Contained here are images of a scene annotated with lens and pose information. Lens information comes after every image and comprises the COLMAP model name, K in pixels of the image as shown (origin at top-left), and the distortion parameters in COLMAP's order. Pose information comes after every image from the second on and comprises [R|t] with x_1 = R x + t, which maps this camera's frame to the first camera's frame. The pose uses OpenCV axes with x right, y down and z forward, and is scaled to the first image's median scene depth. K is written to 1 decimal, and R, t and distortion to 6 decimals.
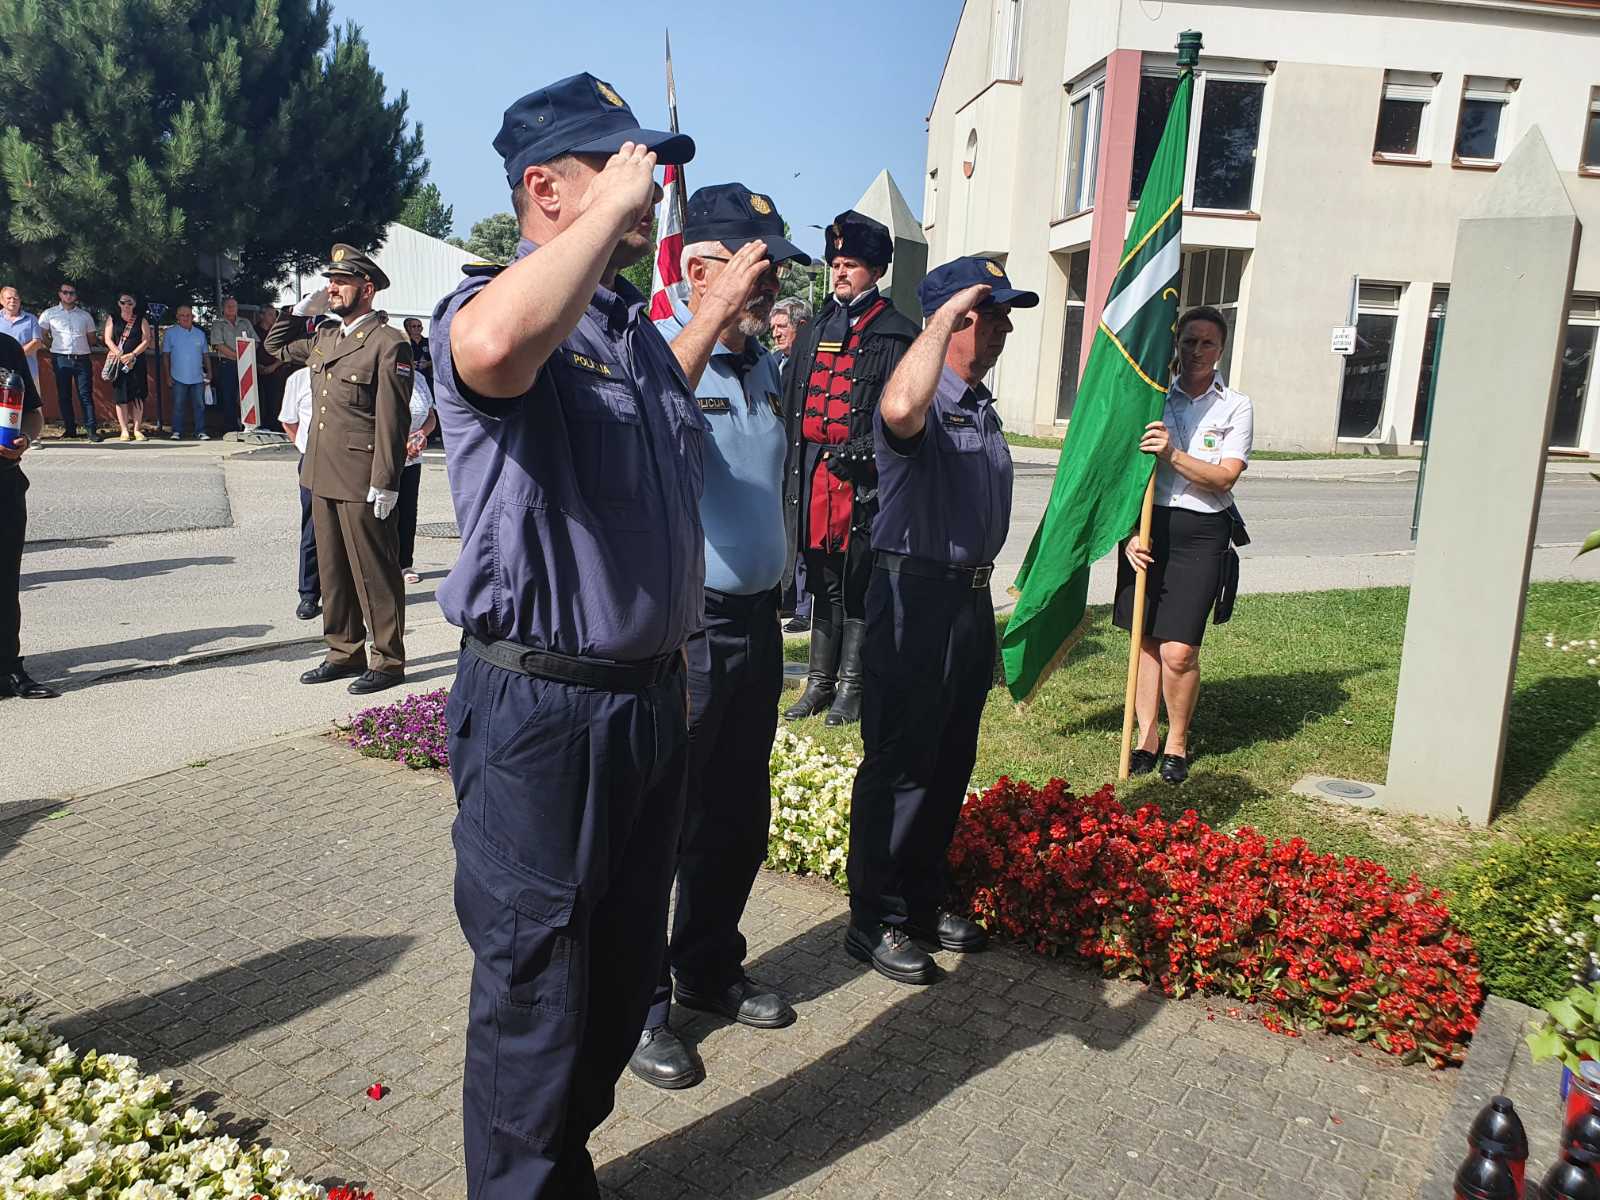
lens RADIAL K [[1286.8, 0, 797.7], [0, 1286.8, 581.1], [0, 0, 1]] dist [0.032069, -0.008430]
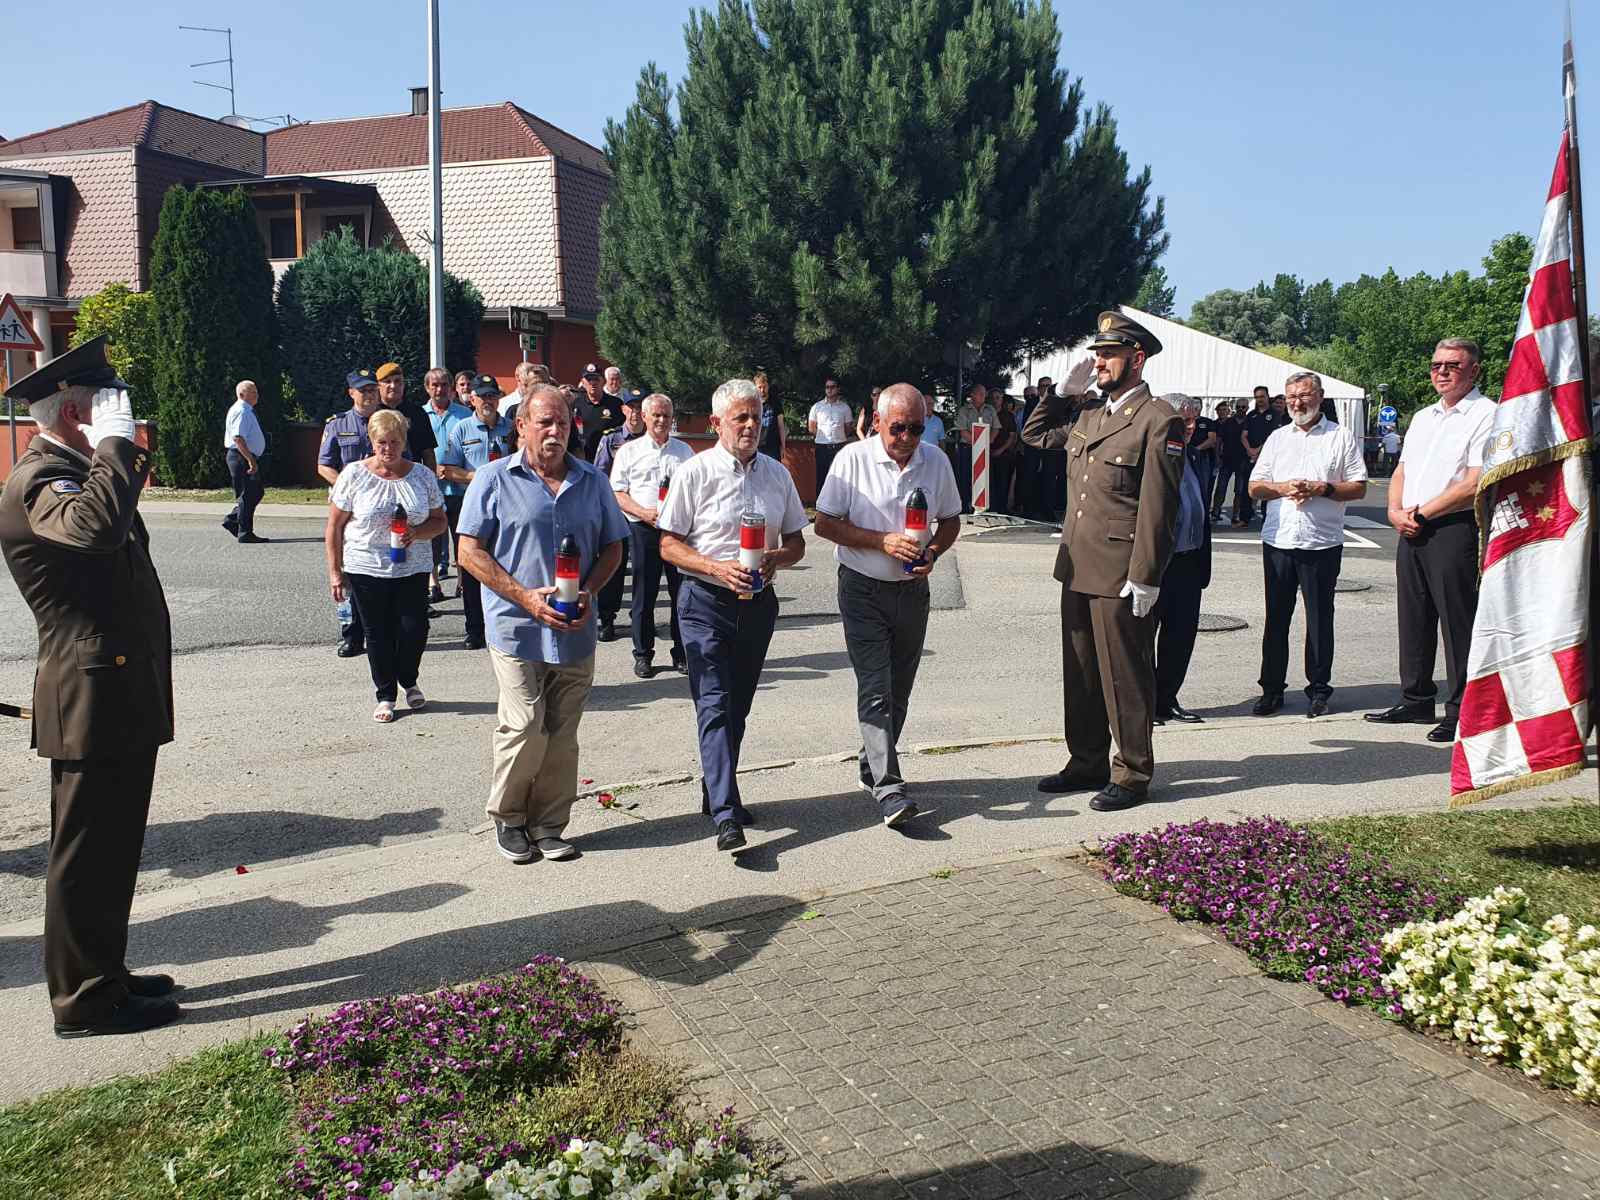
lens RADIAL K [[1311.8, 0, 800.0], [0, 1311.8, 600.0], [0, 0, 1]] dist [0.015158, 0.012839]
pose [[0.865102, 0.037812, -0.500169, -0.098743], [-0.062523, 0.997507, -0.032732, -0.019873], [0.497684, 0.059588, 0.865309, 0.143118]]
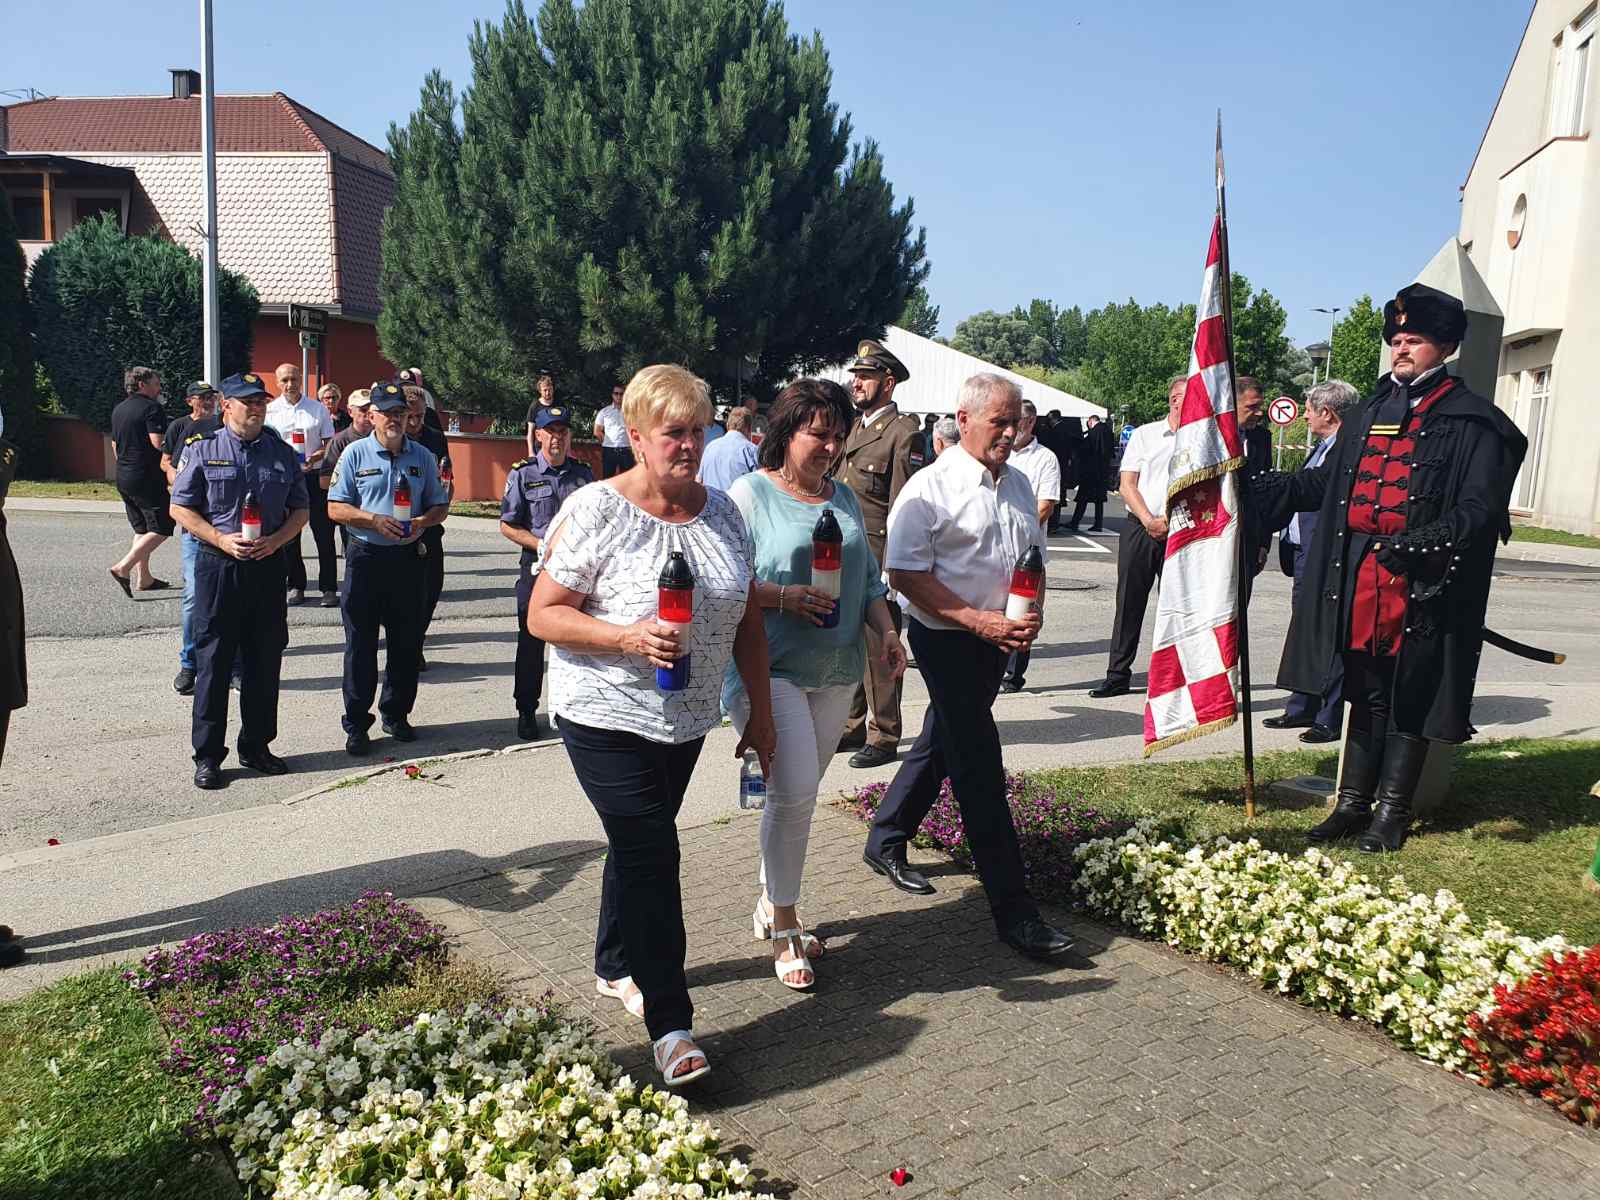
lens RADIAL K [[1301.6, 0, 800.0], [0, 1301.6, 600.0], [0, 0, 1]] dist [-0.013966, 0.058877]
pose [[0.937080, 0.038103, -0.347030, -0.042814], [-0.058022, 0.997200, -0.047185, 0.004572], [0.344260, 0.064351, 0.936666, 0.012109]]
